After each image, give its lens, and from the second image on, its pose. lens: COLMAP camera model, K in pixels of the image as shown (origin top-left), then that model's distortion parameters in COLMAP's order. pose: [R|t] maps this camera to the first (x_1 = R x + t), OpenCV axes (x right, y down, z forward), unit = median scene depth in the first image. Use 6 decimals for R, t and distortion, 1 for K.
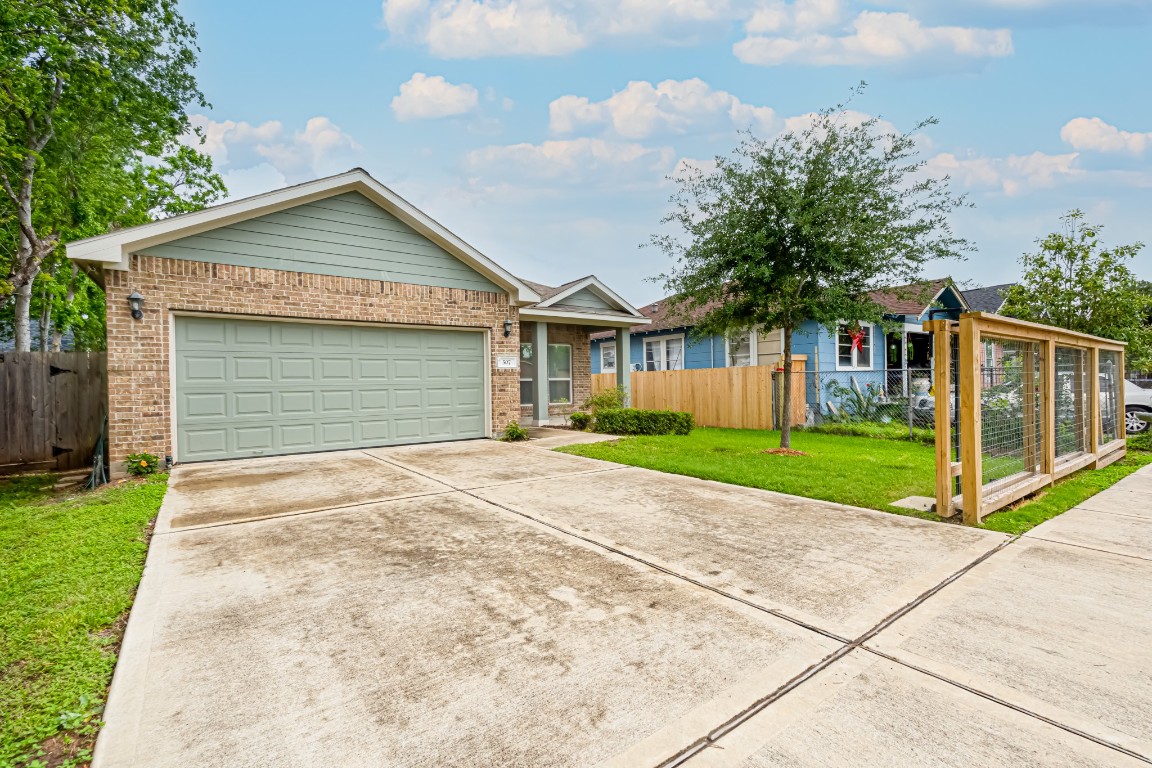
lens RADIAL K [[499.8, 0, 577.5], [0, 499.8, 384.6], [0, 0, 1]] dist [0.000117, -0.000183]
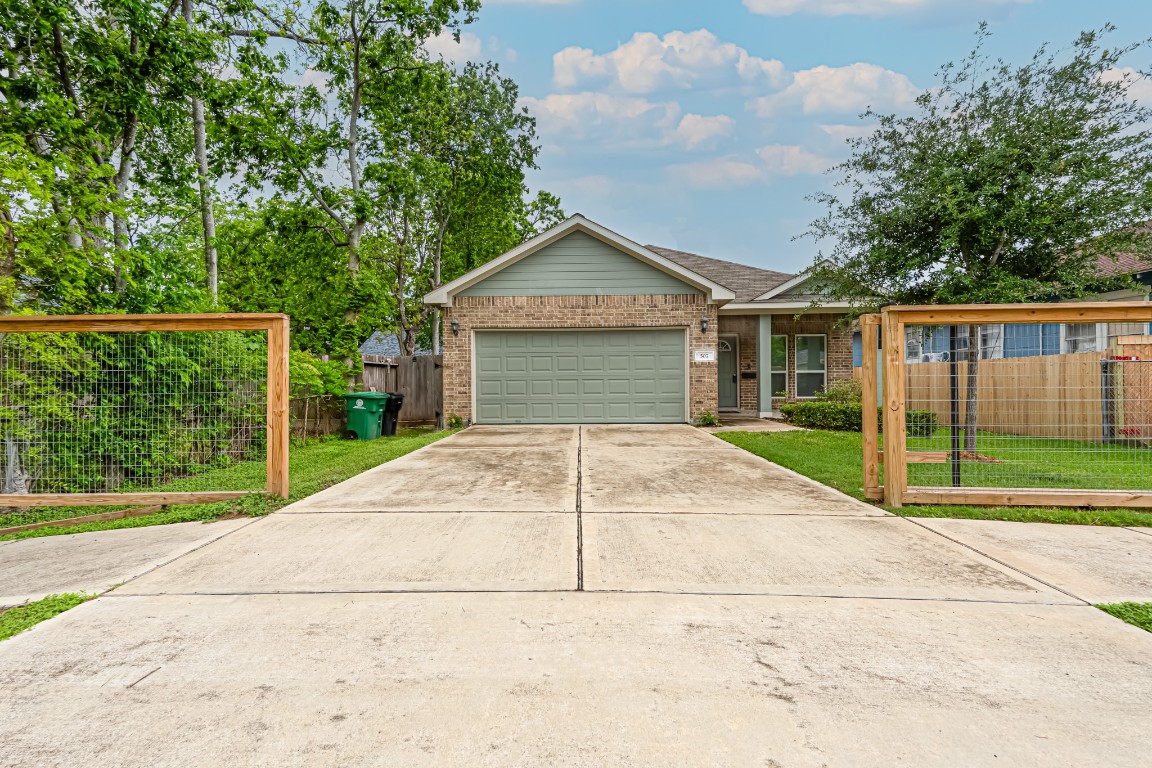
lens RADIAL K [[550.6, 0, 574.4], [0, 550.6, 380.6], [0, 0, 1]] dist [0.003173, 0.000192]
pose [[0.779497, 0.010585, -0.626317, 0.404154], [-0.006618, 0.999941, 0.008663, 0.001155], [0.626371, -0.002608, 0.779521, -0.128988]]
